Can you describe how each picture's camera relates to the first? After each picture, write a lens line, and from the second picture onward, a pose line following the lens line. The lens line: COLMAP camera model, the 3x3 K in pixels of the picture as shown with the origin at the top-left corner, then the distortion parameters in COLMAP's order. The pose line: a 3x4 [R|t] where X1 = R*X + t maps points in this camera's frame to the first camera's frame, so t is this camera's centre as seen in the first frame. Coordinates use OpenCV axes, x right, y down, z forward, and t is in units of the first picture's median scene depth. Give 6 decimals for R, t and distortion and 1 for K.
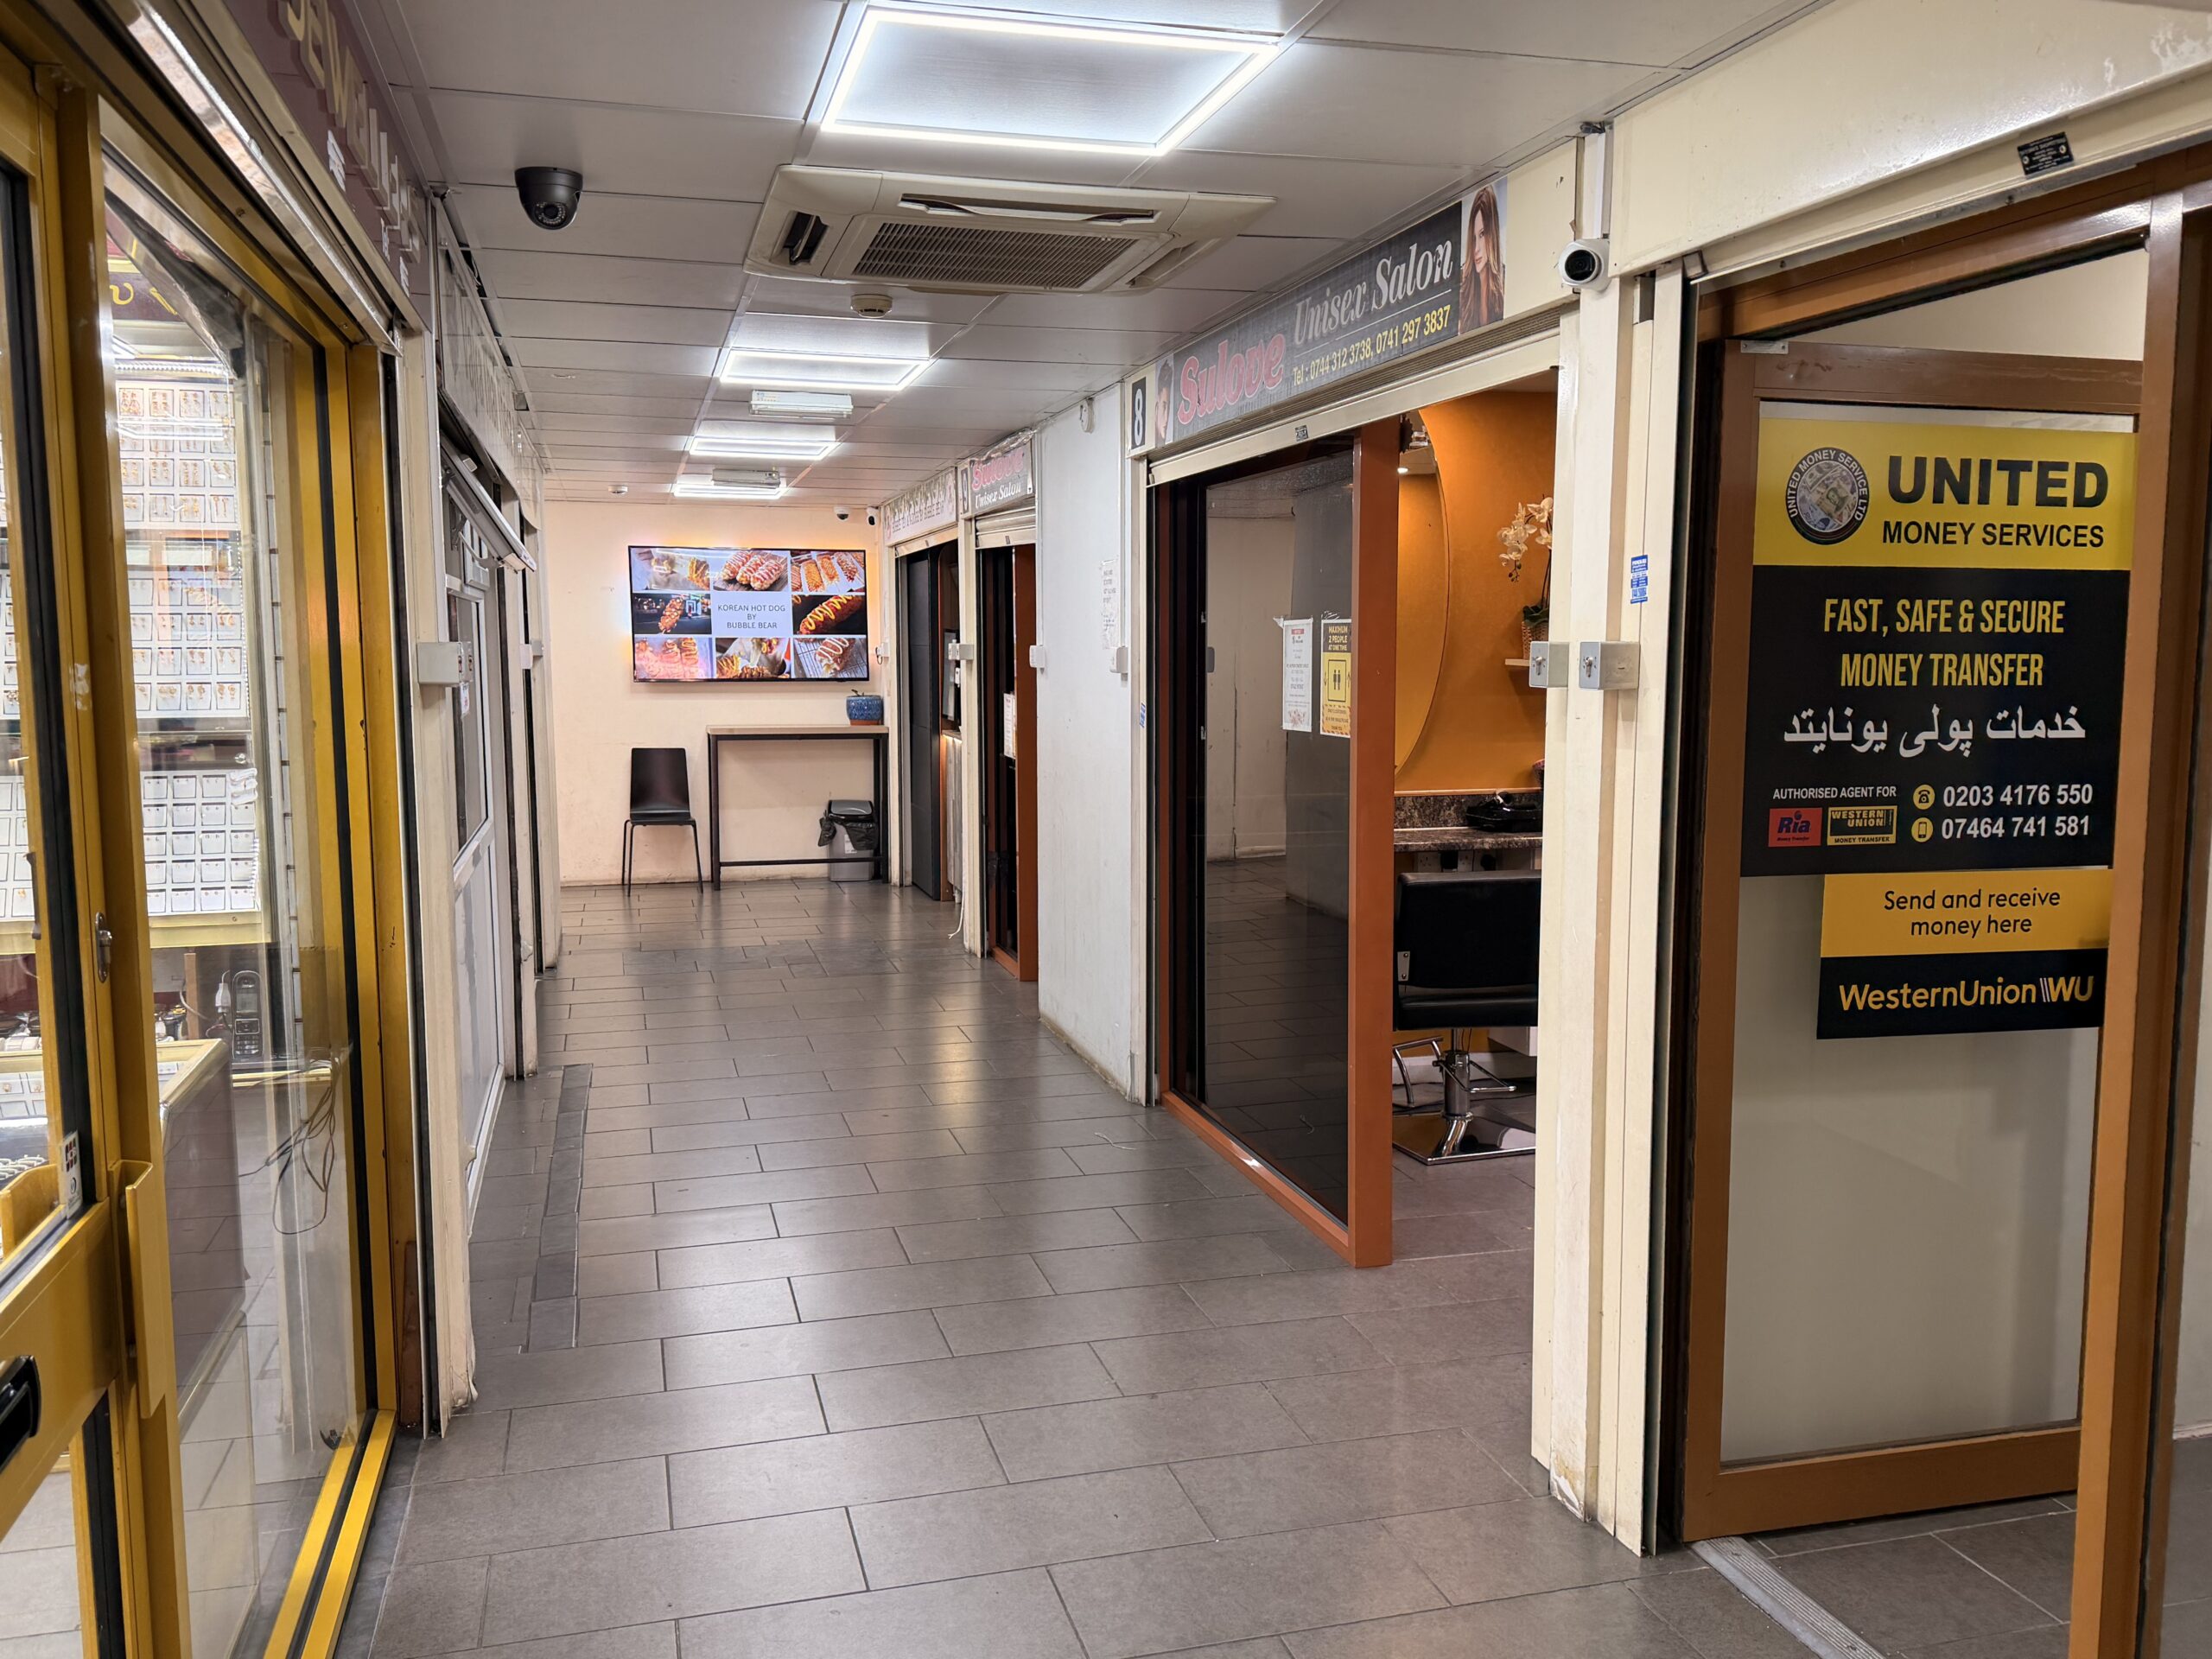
lens RADIAL K [[1794.3, 0, 1106.0], [0, 1794.3, 829.5], [0, 0, 1]] dist [0.150482, -0.280821]
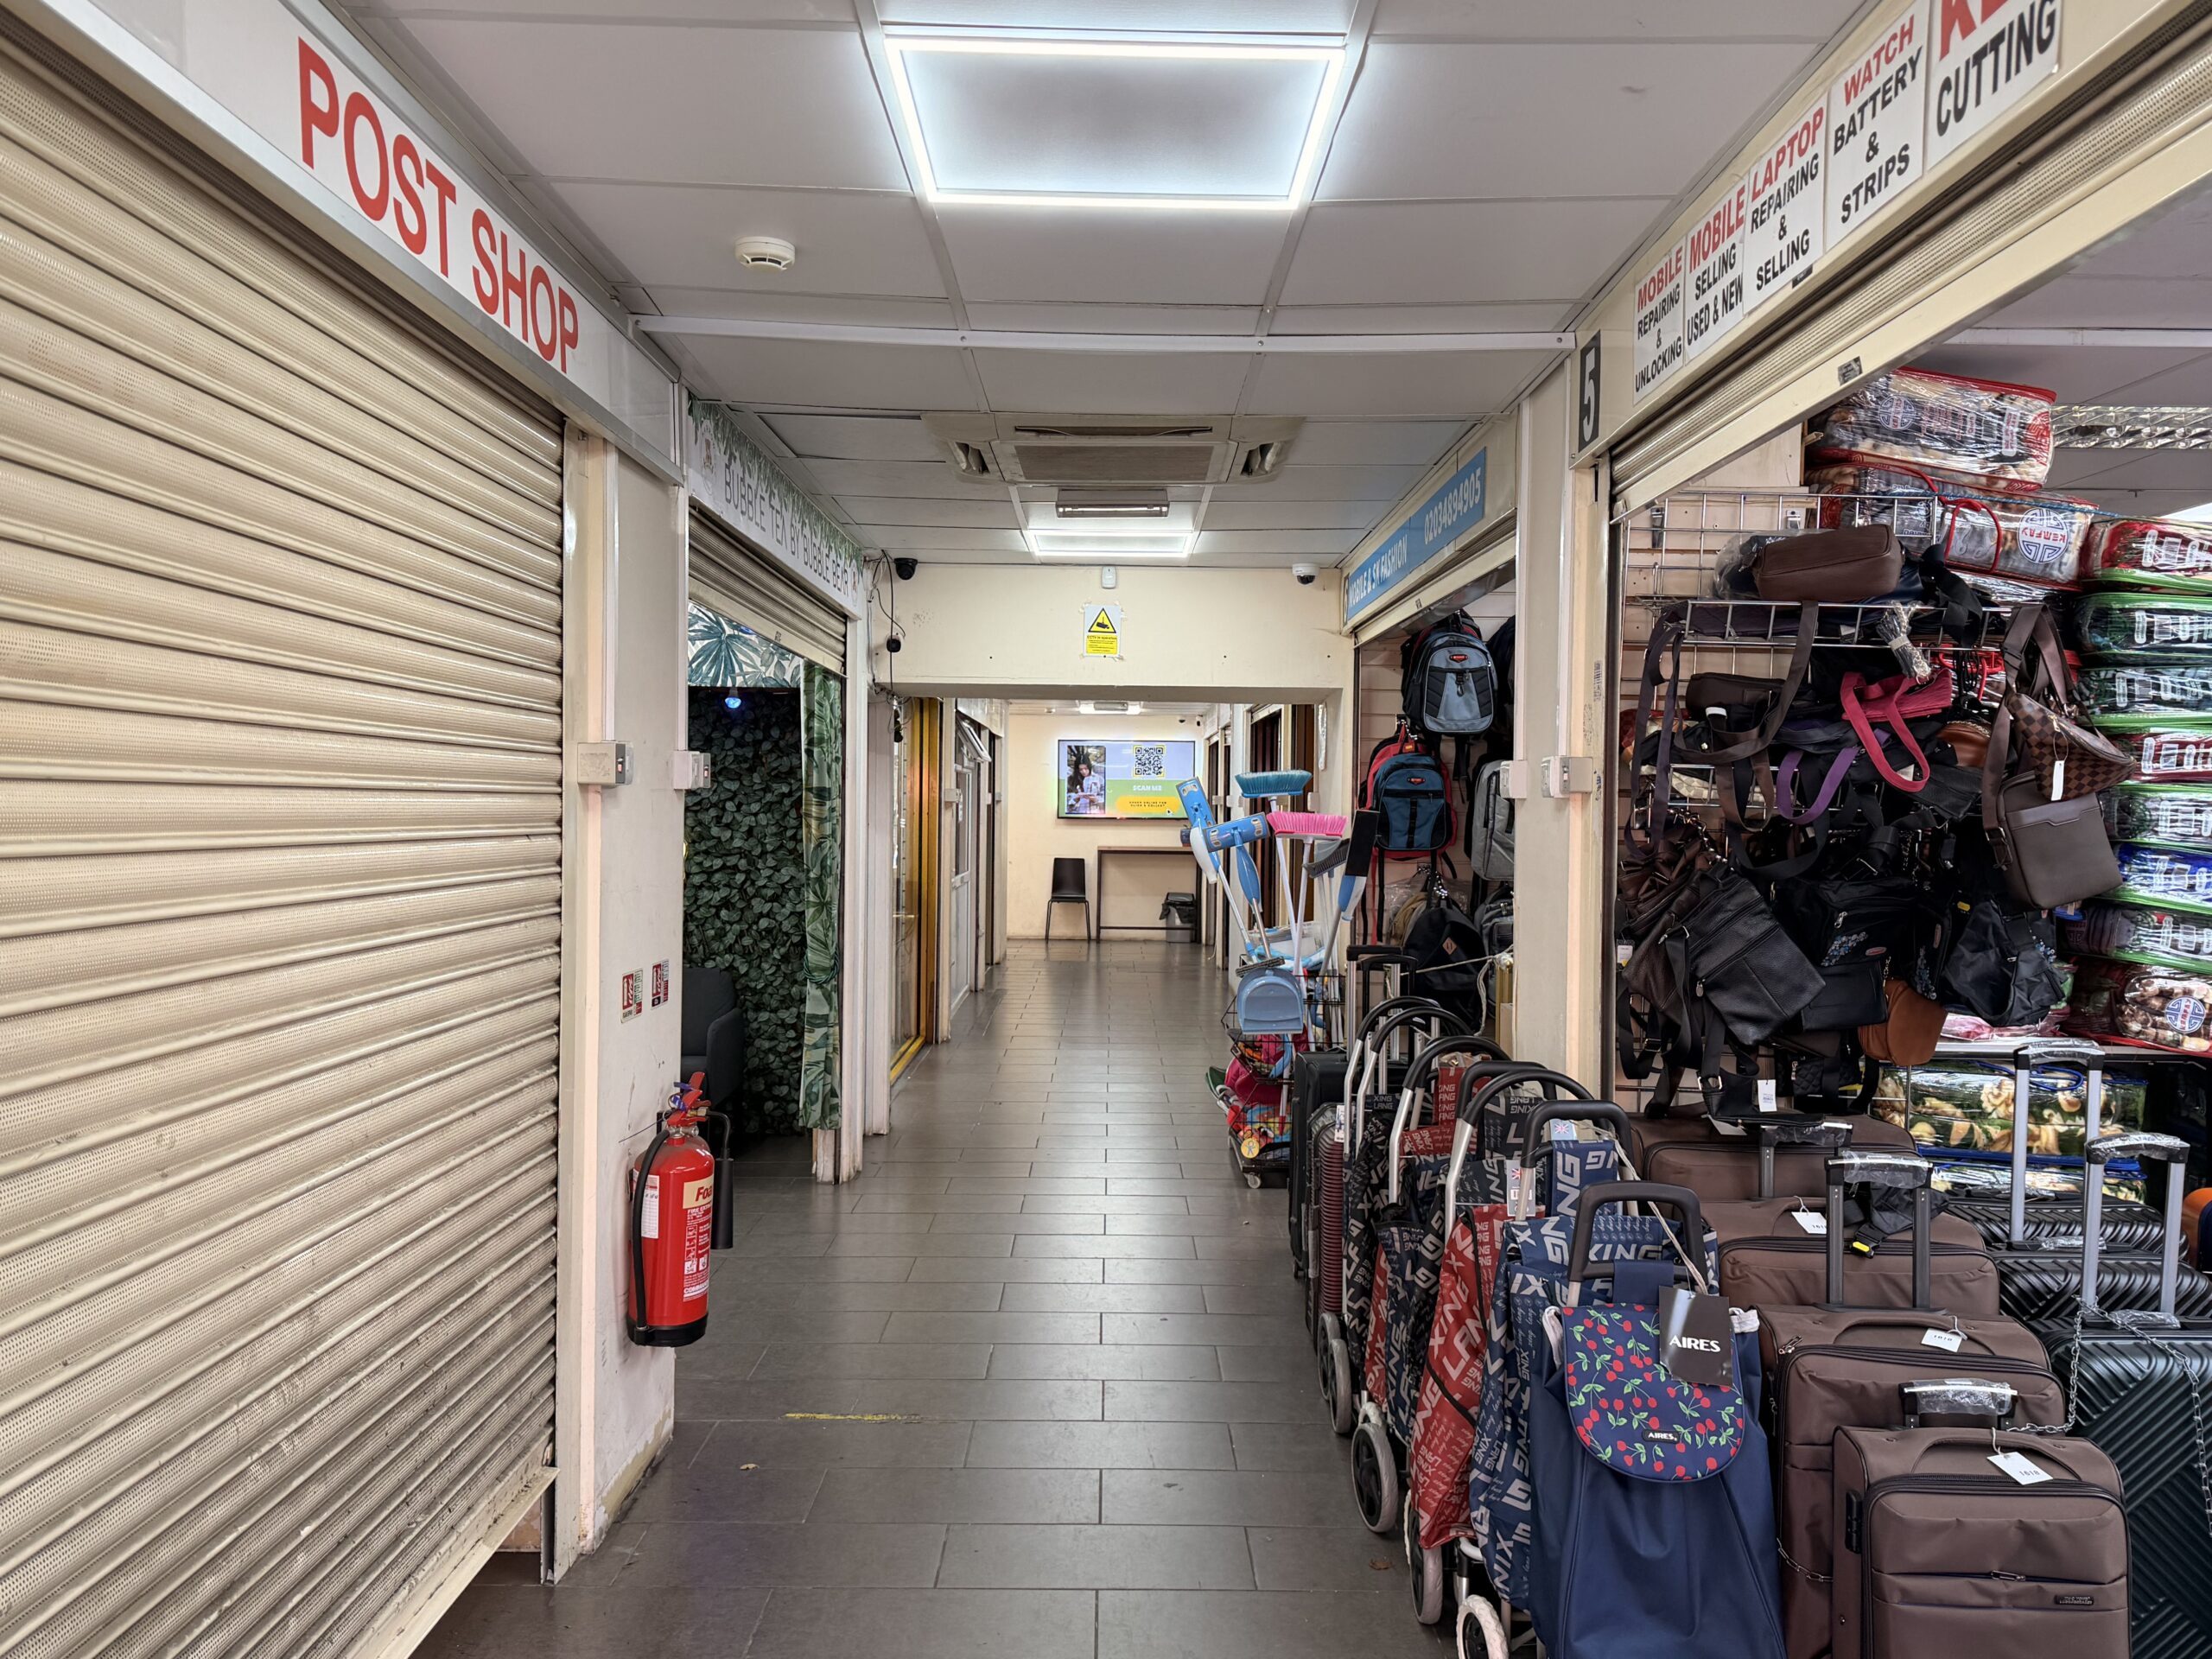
lens RADIAL K [[1794.3, 0, 1106.0], [0, 1794.3, 829.5], [0, 0, 1]] dist [0.150482, -0.280821]
pose [[0.965641, 0.018952, -0.259188, 0.215421], [-0.042362, 0.995477, -0.085036, 0.068825], [0.256404, 0.093094, 0.962076, -0.590597]]
